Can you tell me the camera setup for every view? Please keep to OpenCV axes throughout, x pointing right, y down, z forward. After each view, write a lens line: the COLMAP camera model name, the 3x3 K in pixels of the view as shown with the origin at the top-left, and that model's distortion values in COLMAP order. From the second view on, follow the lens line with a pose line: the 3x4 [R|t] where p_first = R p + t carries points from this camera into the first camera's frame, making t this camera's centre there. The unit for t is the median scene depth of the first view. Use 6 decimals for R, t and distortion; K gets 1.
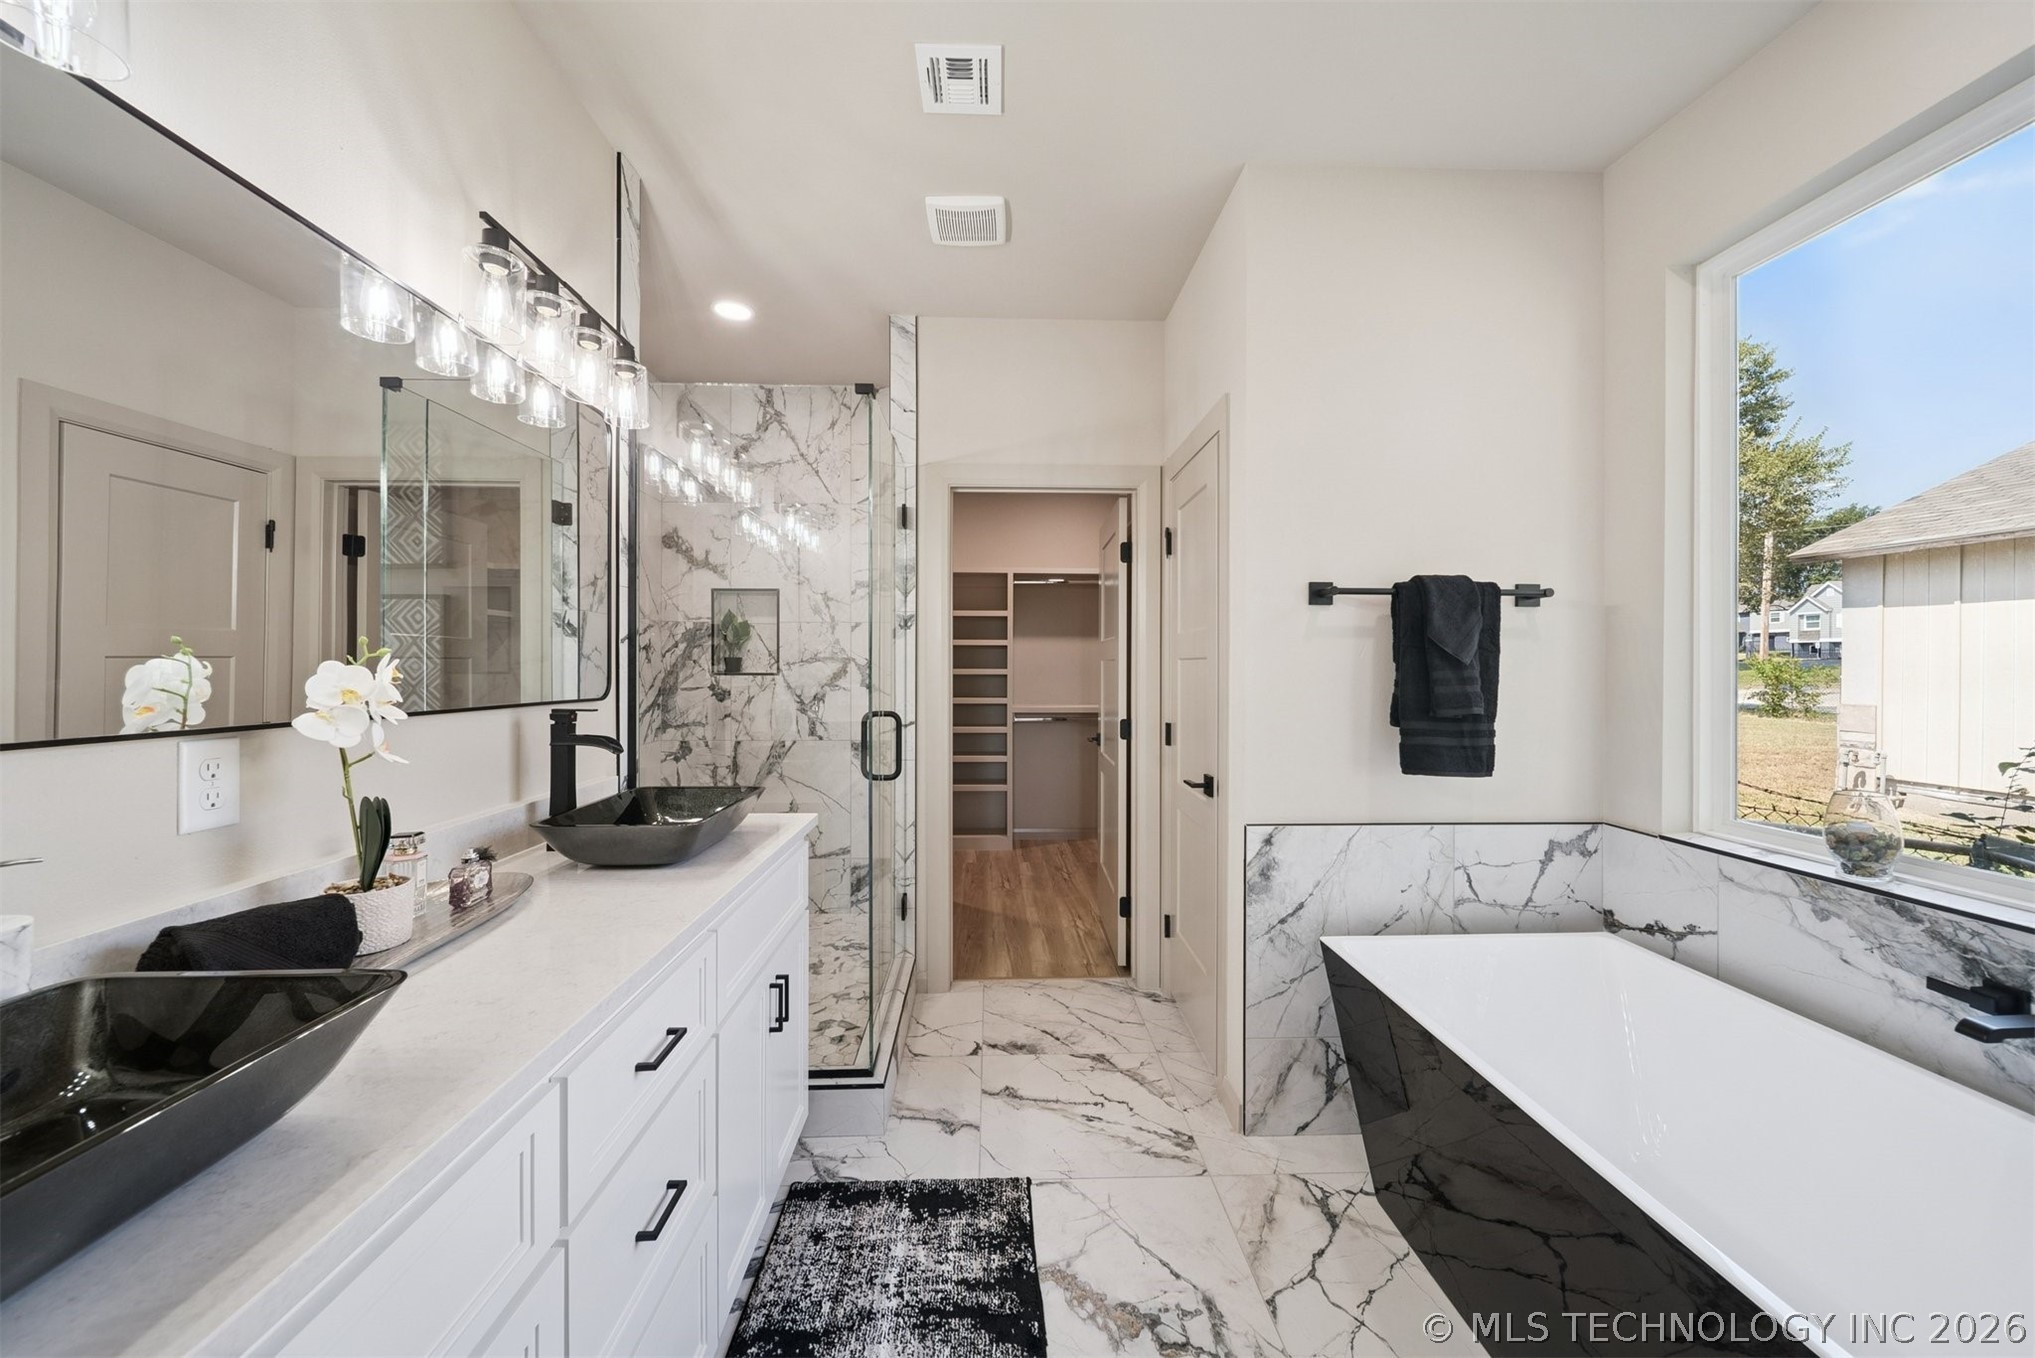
lens RADIAL K [[728.2, 0, 1010.1], [0, 728.2, 674.6], [0, 0, 1]] dist [-0.001693, -0.000547]
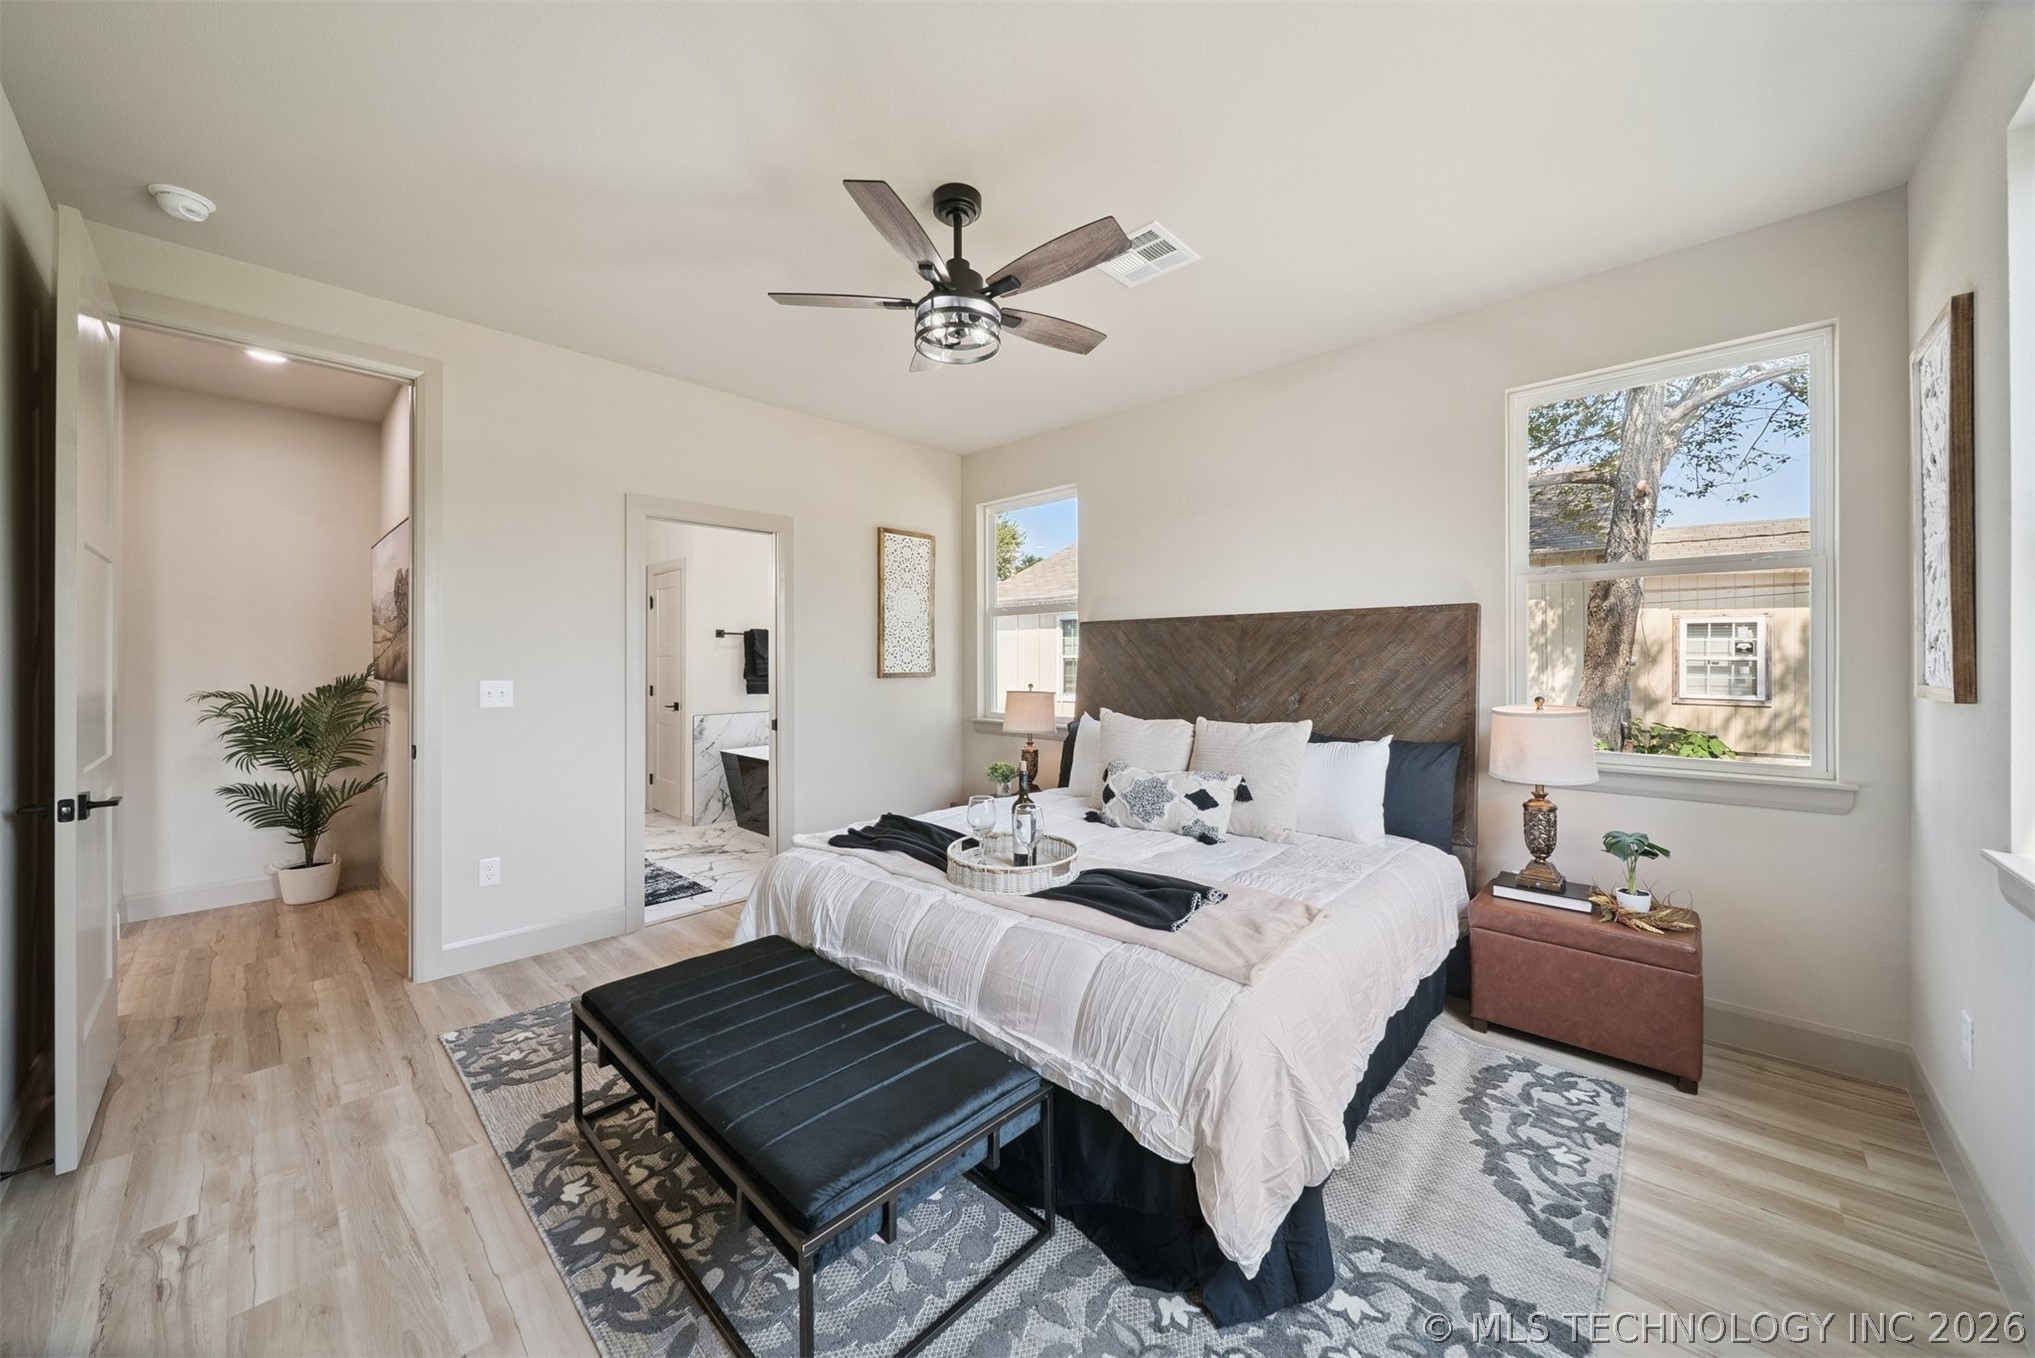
lens RADIAL K [[728.2, 0, 1009.9], [0, 728.2, 664.8], [0, 0, 1]] dist [-0.001693, -0.000547]
pose [[0.712522, -0.005364, 0.701629, -0.776736], [0.003807, 0.999986, 0.003778, 0.000924], [-0.701640, -0.000021, 0.712532, -1.860299]]
